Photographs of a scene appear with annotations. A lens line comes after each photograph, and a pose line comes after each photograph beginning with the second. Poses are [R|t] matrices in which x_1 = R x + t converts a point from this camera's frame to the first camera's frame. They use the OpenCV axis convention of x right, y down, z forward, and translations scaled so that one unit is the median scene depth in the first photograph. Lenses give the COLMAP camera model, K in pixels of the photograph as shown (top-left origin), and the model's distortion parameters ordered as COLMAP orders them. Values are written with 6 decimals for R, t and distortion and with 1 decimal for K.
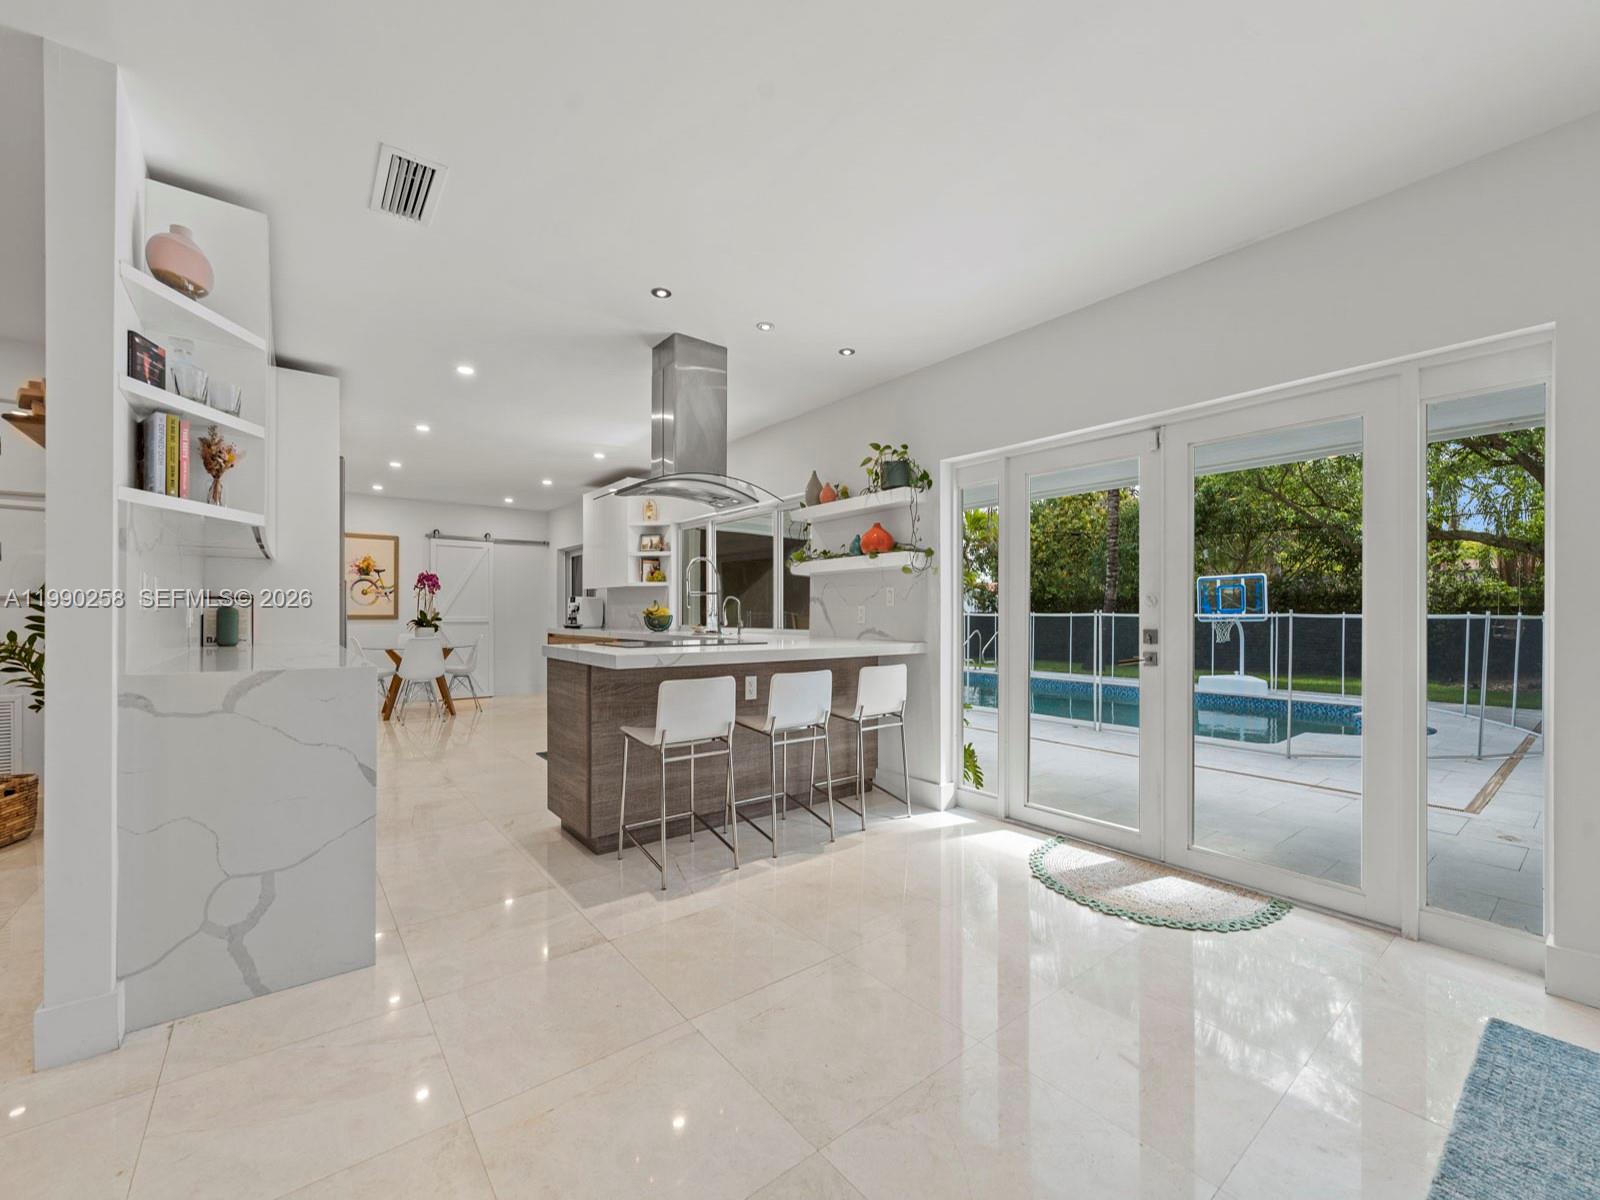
lens RADIAL K [[650.8, 0, 797.1], [0, 650.8, 611.8], [0, 0, 1]] dist [0.001735, -0.001305]
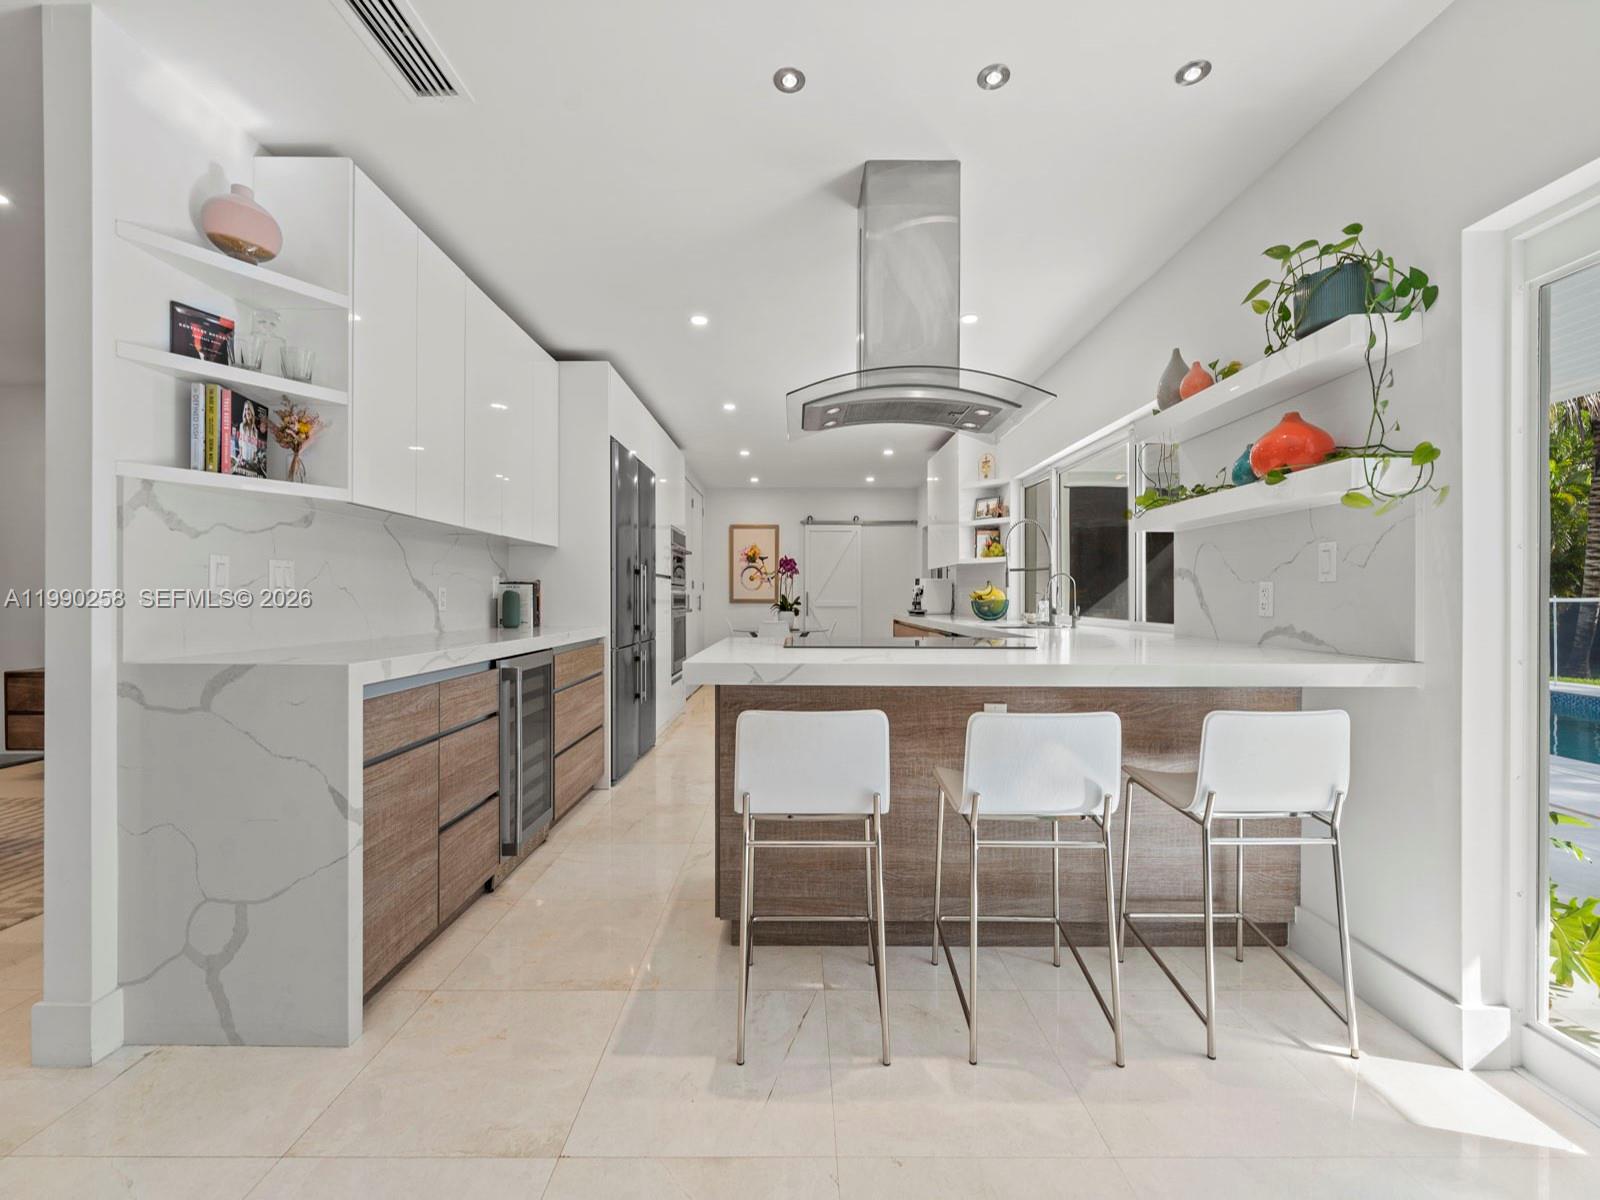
lens RADIAL K [[650.8, 0, 794.7], [0, 650.8, 599.6], [0, 0, 1]] dist [0.001735, -0.001305]
pose [[0.783973, 0.001131, -0.620794, 0.132142], [0.002172, 0.999987, 0.004565, 0.001607], [0.620791, -0.004927, 0.783961, 0.373234]]
